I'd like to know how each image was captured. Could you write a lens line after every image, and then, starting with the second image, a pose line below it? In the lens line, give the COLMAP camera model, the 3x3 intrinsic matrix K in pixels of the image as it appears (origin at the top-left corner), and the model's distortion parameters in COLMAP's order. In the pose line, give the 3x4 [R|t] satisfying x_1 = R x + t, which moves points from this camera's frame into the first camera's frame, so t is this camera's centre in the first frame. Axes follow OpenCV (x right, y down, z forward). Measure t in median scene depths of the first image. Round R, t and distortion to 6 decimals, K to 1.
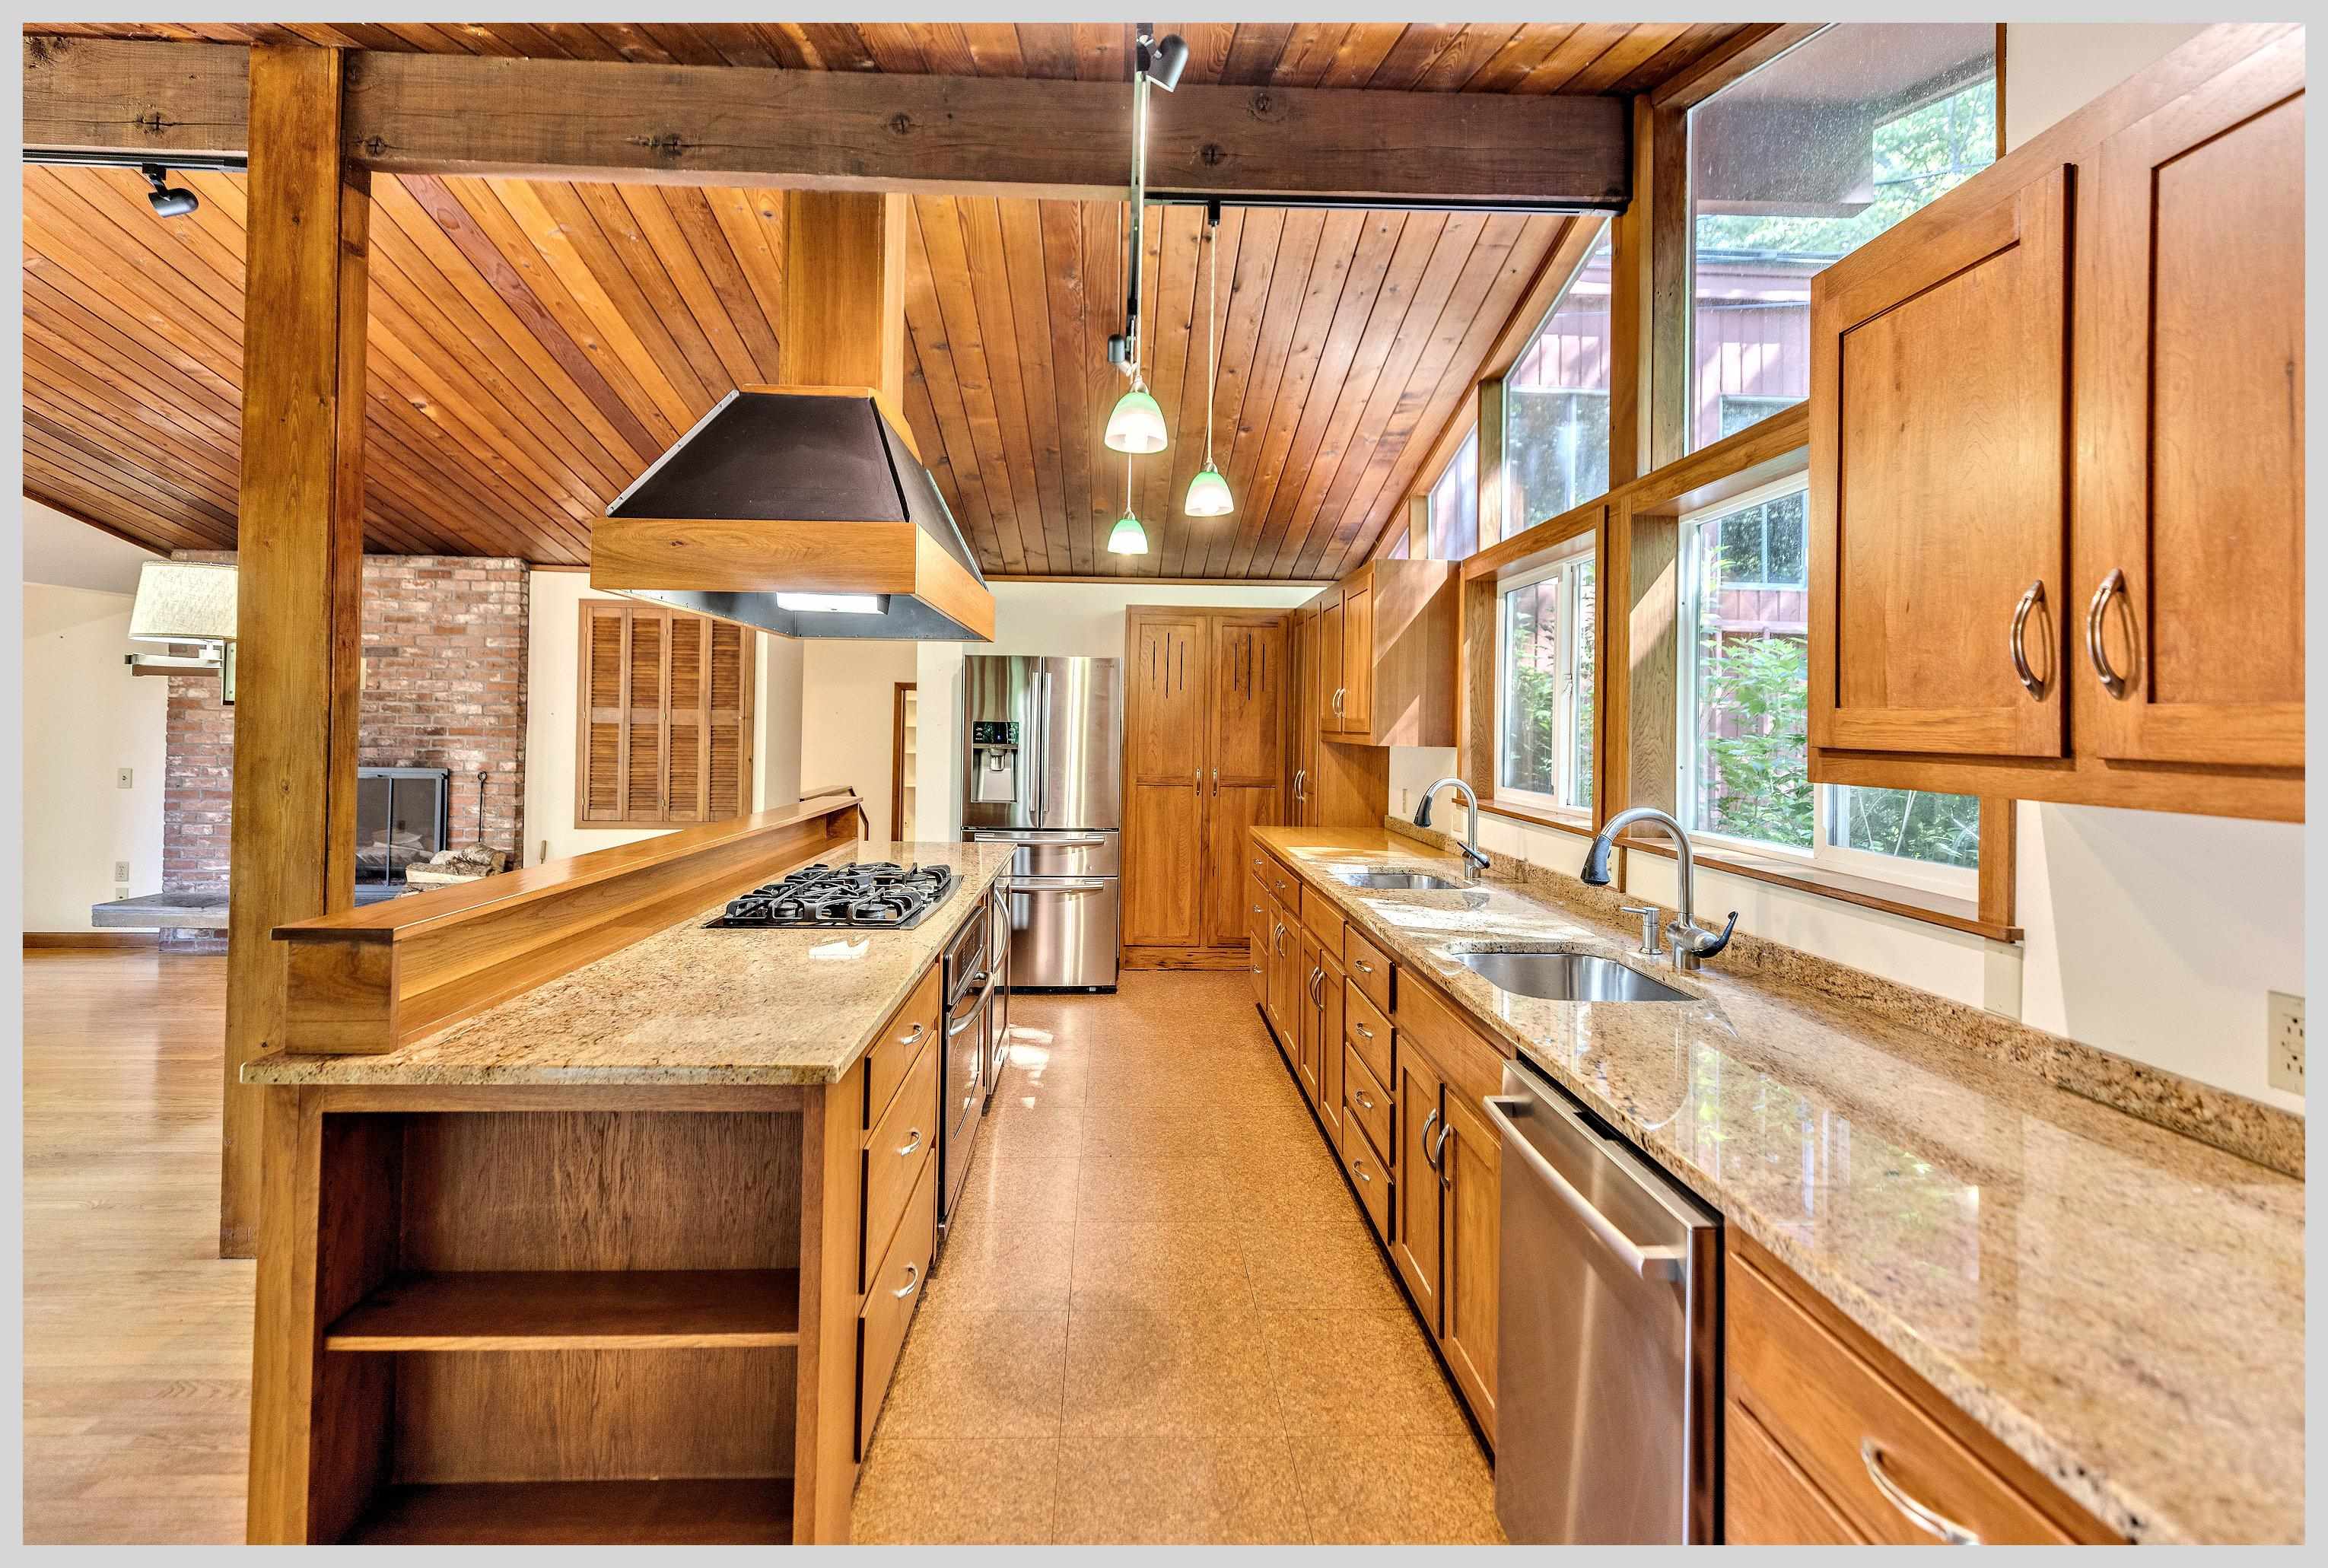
lens RADIAL K [[1045.4, 0, 1154.1], [0, 1045.4, 713.7], [0, 0, 1]] dist [0.003804, 0.000417]
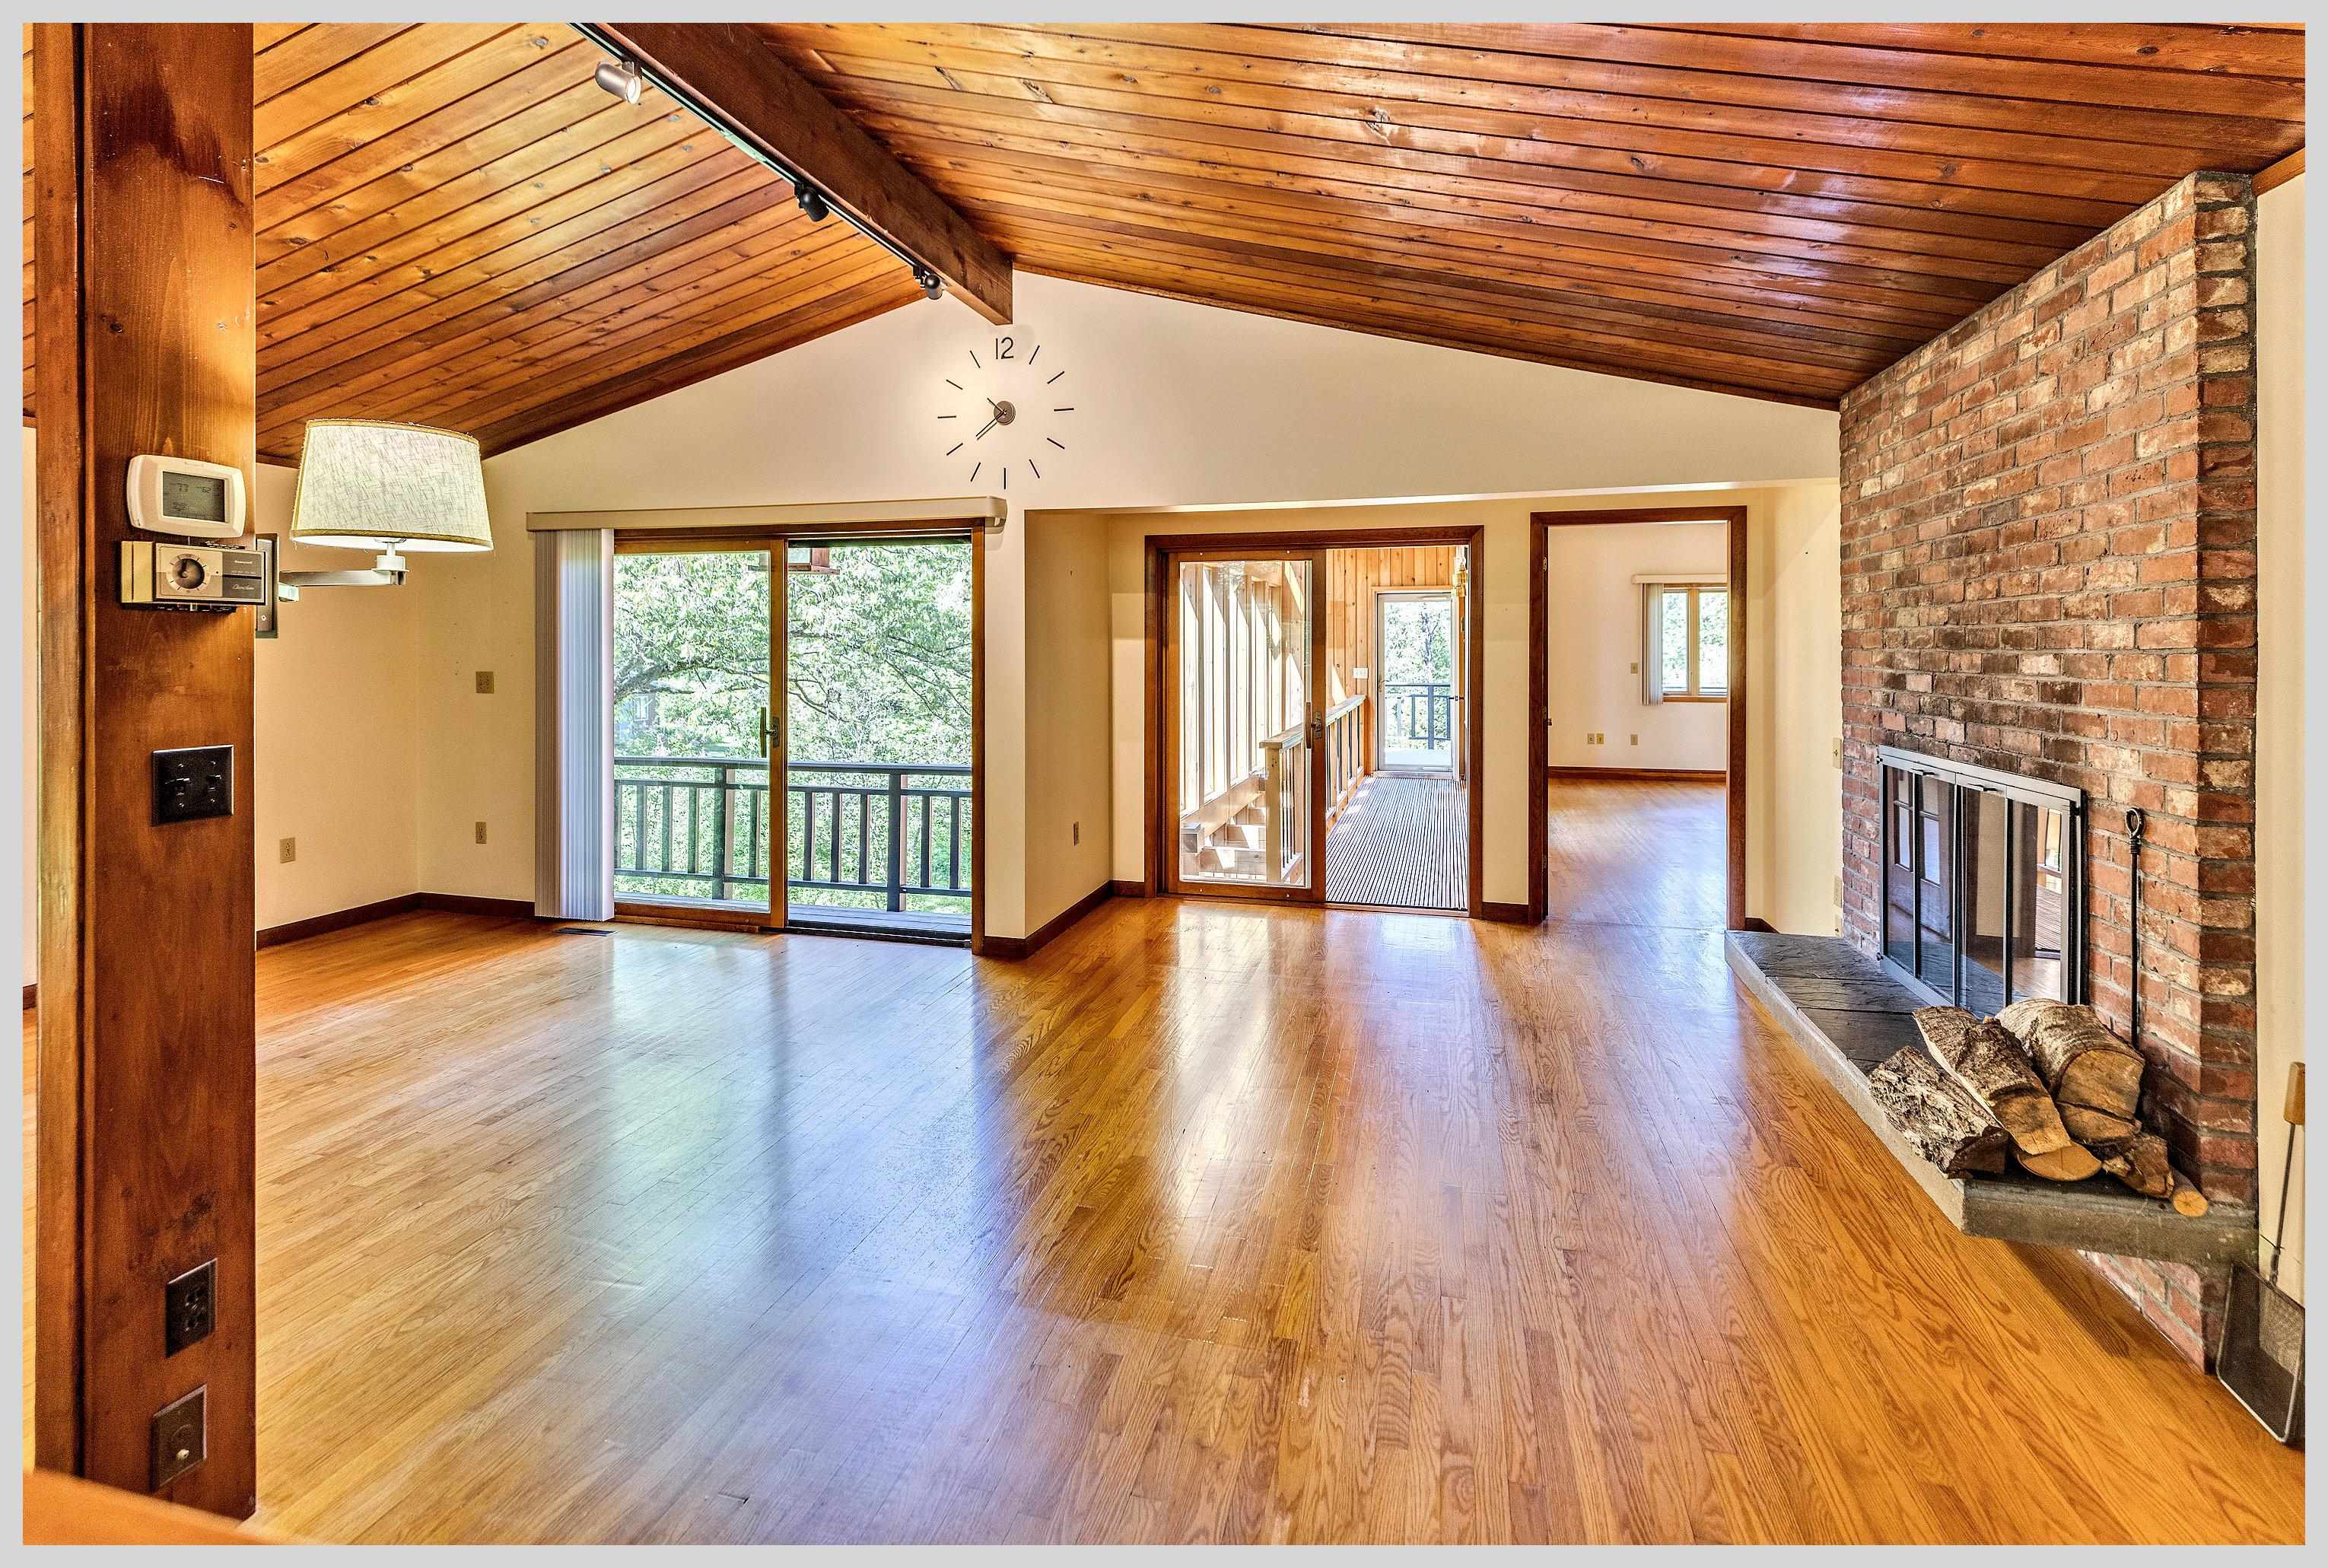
lens RADIAL K [[1087.6, 0, 1164.2], [0, 1087.6, 649.4], [0, 0, 1]] dist [0.002296, 0.000196]
pose [[-0.288640, -0.017133, -0.957285, -0.291246], [0.007259, 0.999772, -0.020082, 0.009370], [0.957410, -0.012745, -0.288449, 1.228150]]
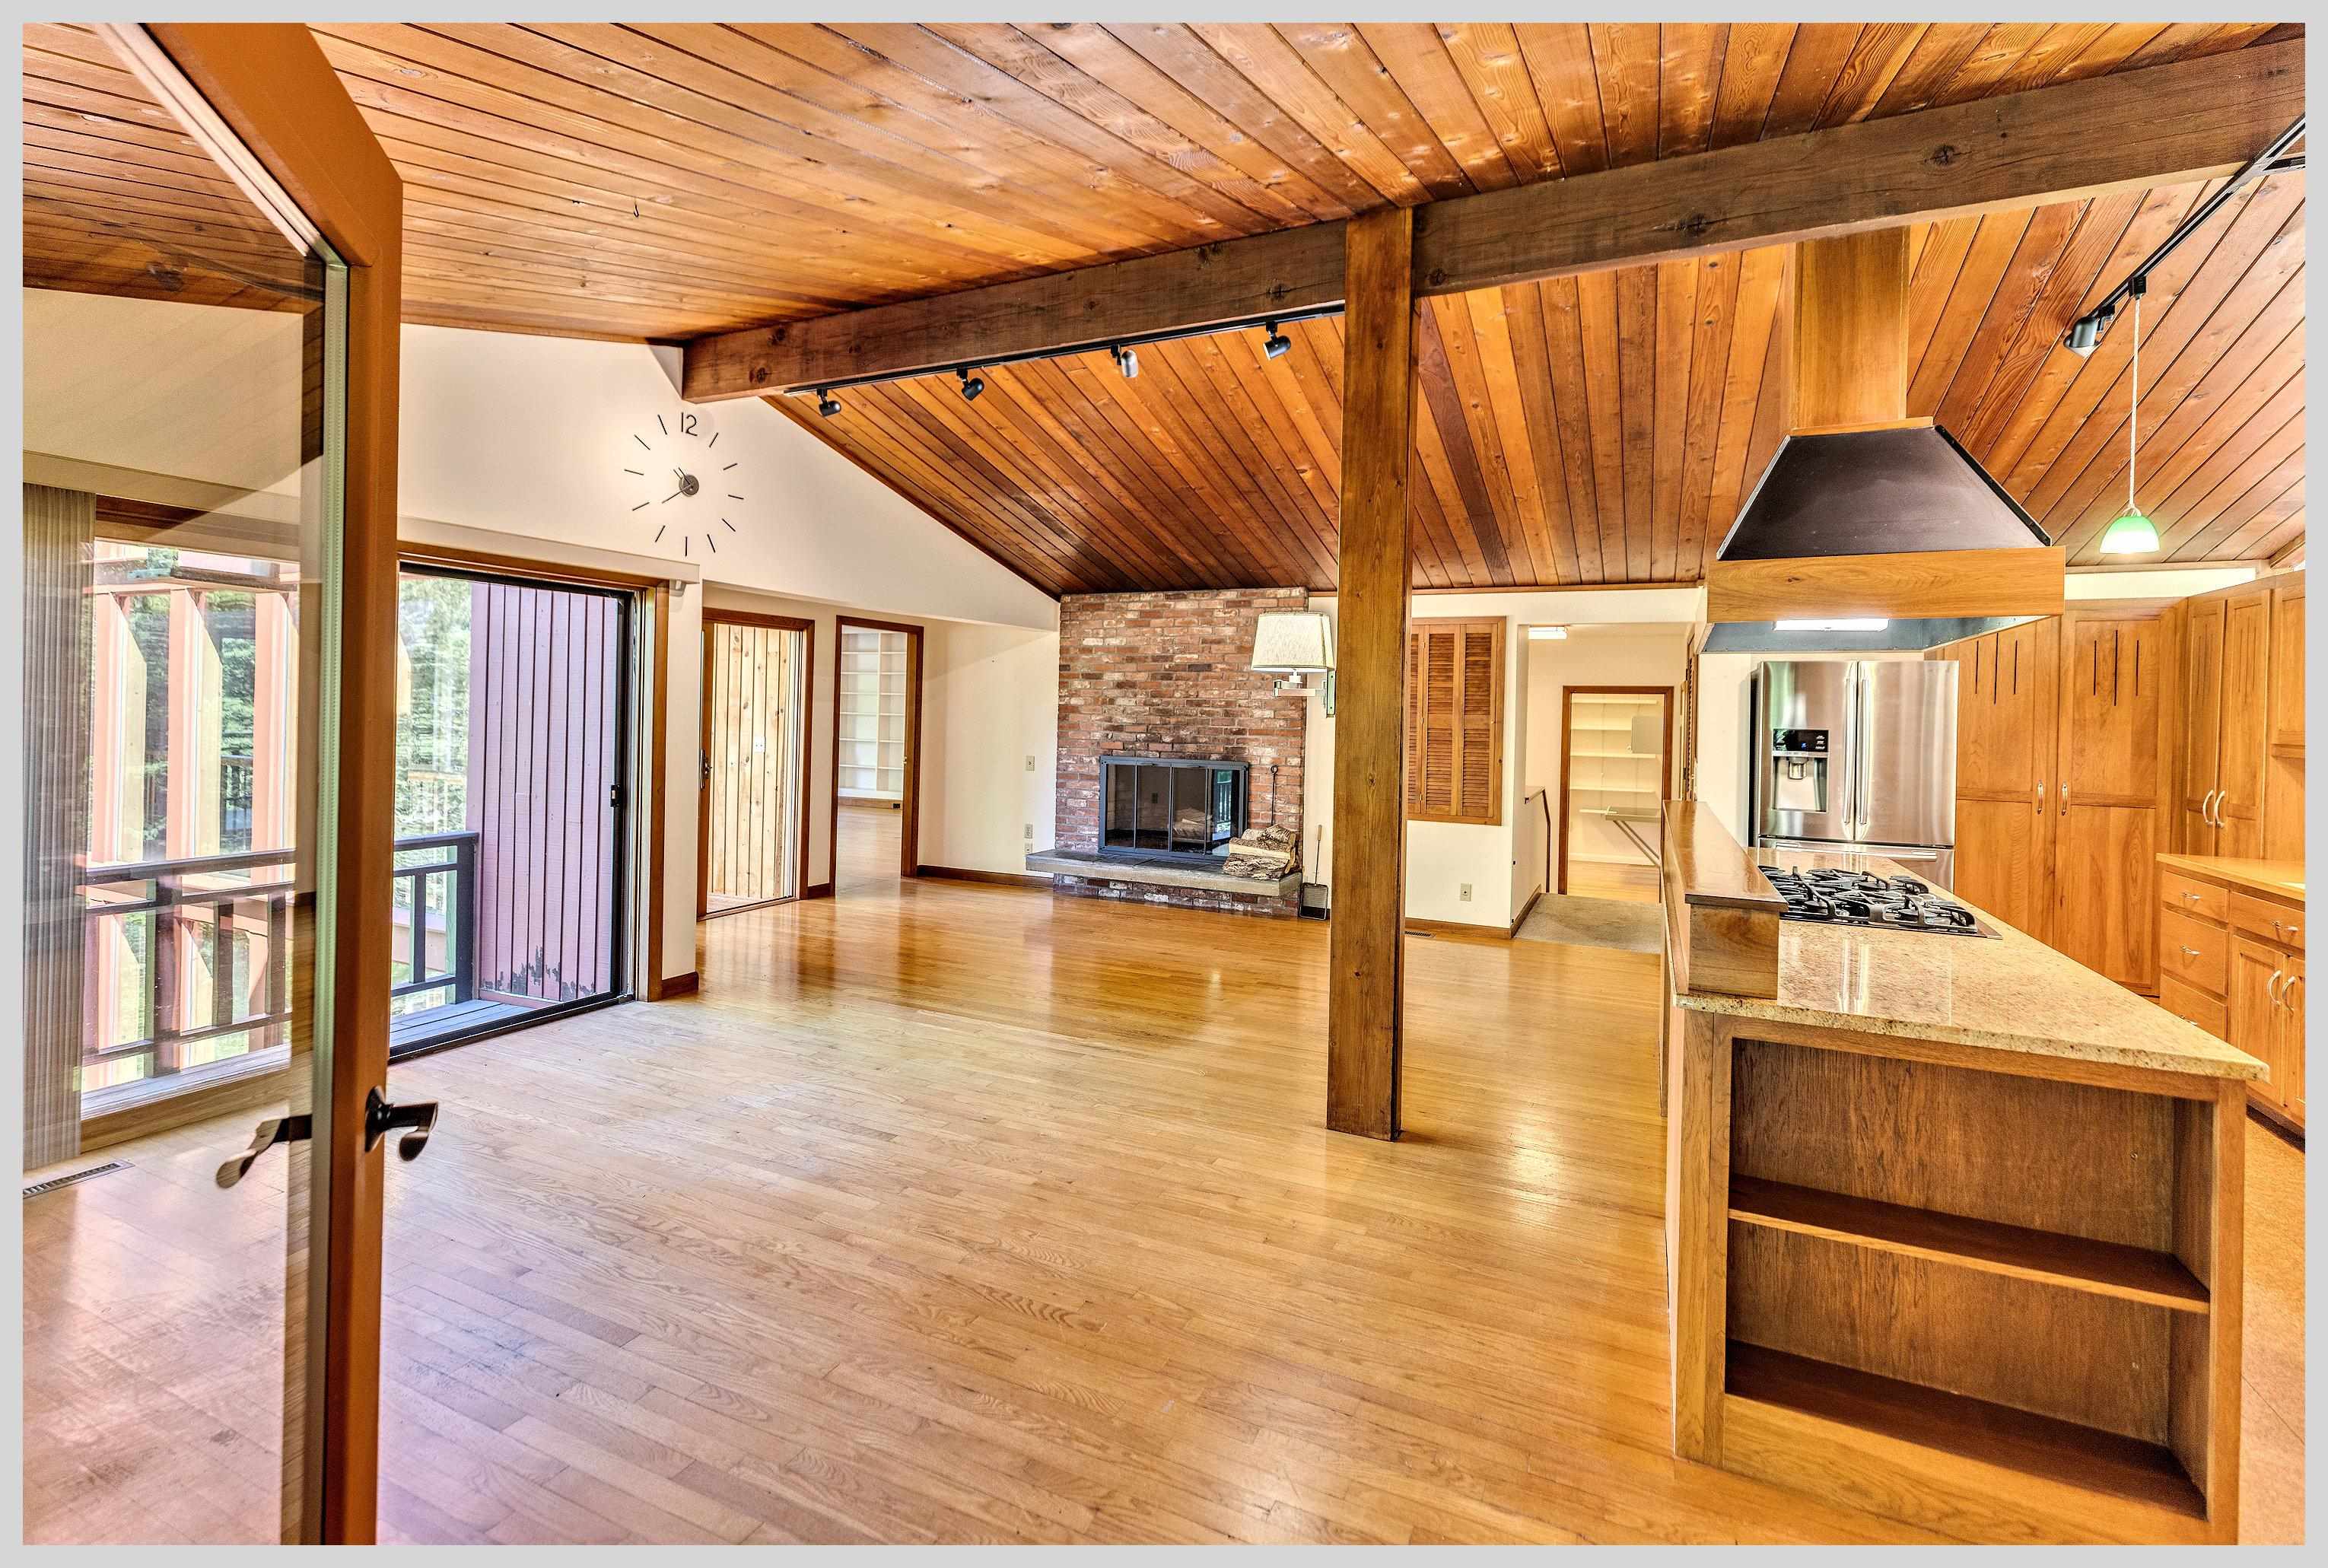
lens RADIAL K [[1035.7, 0, 1153.6], [0, 1035.7, 715.4], [0, 0, 1]] dist [0.003849, -0.000278]
pose [[0.885649, 0.003704, -0.464340, -0.326591], [-0.002039, 0.999990, 0.004089, -0.010891], [0.464351, -0.002674, 0.885647, -0.192143]]
